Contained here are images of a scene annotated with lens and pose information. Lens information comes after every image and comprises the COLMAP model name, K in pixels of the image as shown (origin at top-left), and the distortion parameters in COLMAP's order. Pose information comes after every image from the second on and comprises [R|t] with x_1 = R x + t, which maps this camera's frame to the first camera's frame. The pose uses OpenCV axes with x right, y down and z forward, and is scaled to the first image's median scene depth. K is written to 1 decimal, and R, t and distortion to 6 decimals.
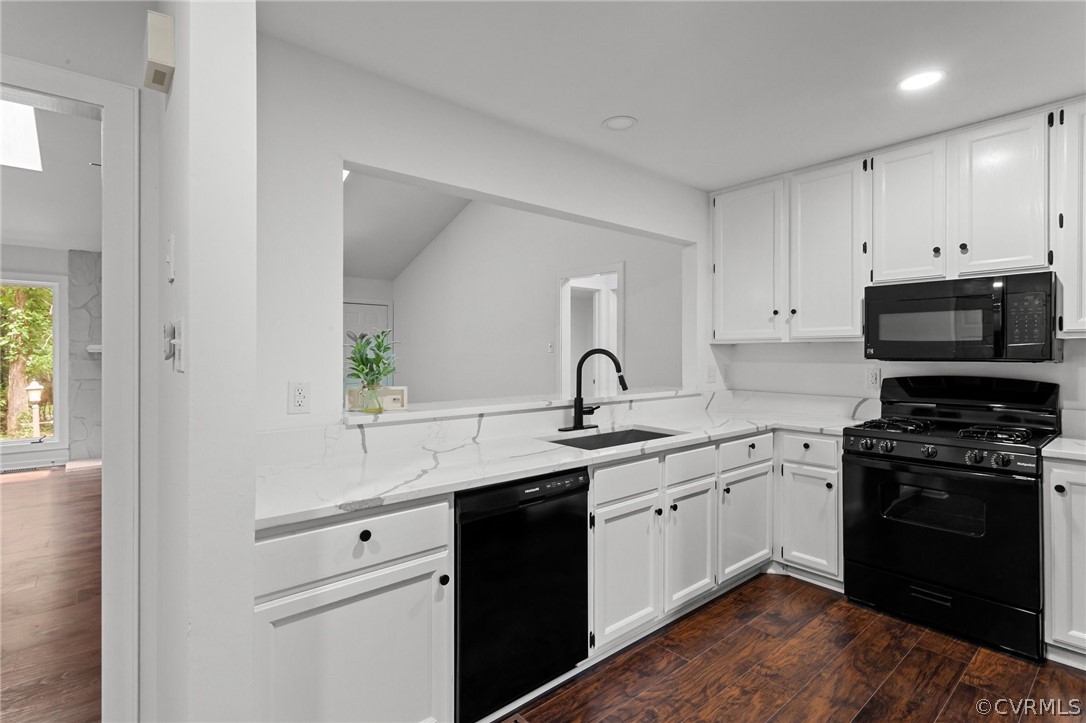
lens RADIAL K [[517.8, 0, 546.4], [0, 517.8, 352.8], [0, 0, 1]] dist [0.000143, 0.001904]
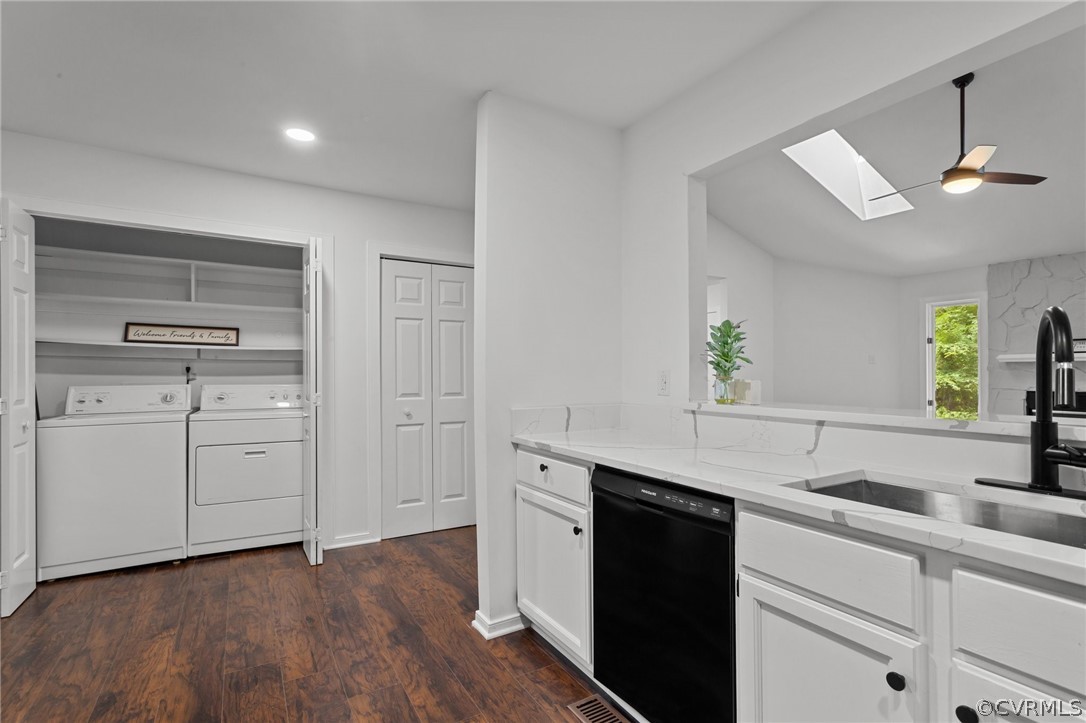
lens RADIAL K [[517.8, 0, 547.2], [0, 517.8, 372.6], [0, 0, 1]] dist [0.000143, 0.001904]
pose [[-0.176777, -0.002107, -0.984249, 1.209153], [0.005365, 0.999981, -0.003104, 0.093270], [0.984236, -0.005830, -0.176763, 1.392420]]
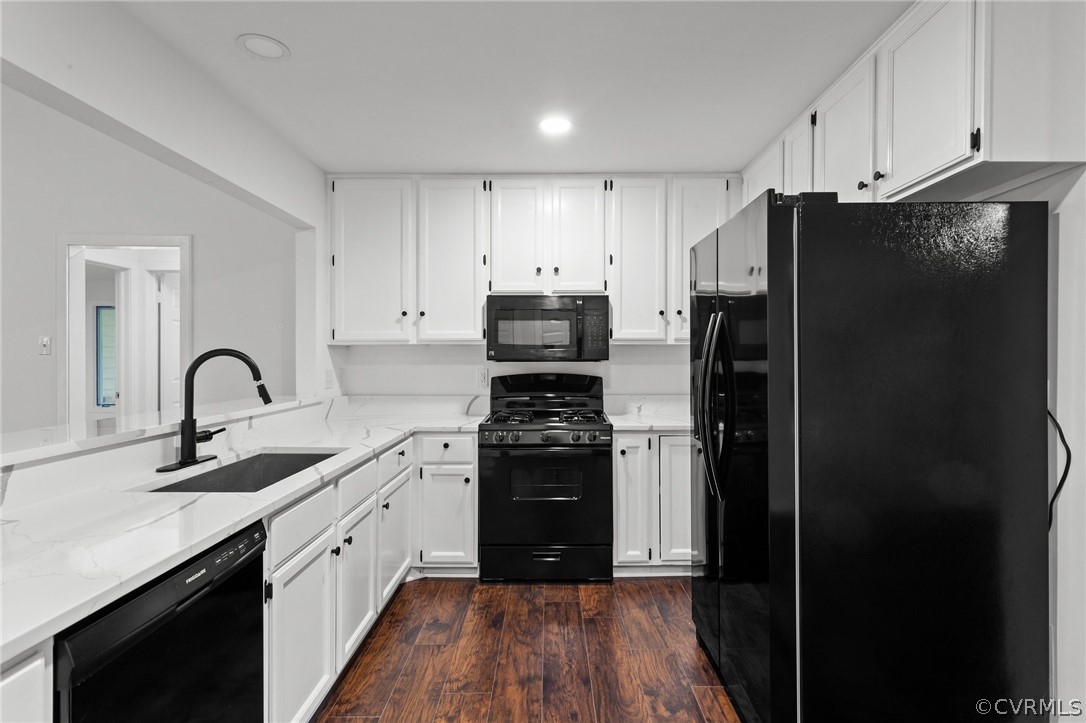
lens RADIAL K [[517.8, 0, 548.3], [0, 517.8, 356.7], [0, 0, 1]] dist [0.000143, 0.001904]
pose [[0.654934, -0.002304, 0.755682, -0.142944], [0.001067, 0.999997, 0.002124, 0.002281], [-0.755685, -0.000585, 0.654935, 0.182466]]
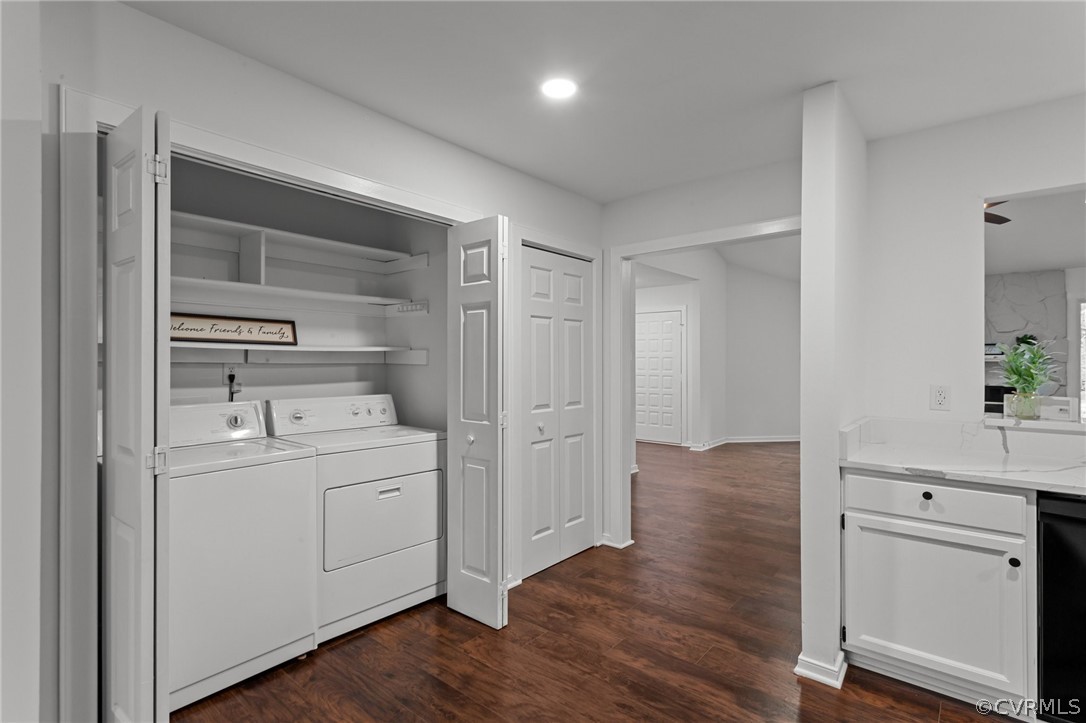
lens RADIAL K [[517.8, 0, 547.3], [0, 517.8, 358.3], [0, 0, 1]] dist [0.000143, 0.001904]
pose [[0.158246, -0.004095, -0.987391, 0.946072], [0.003375, 0.999988, -0.003606, -0.015949], [0.987394, -0.002762, 0.158258, -0.249901]]
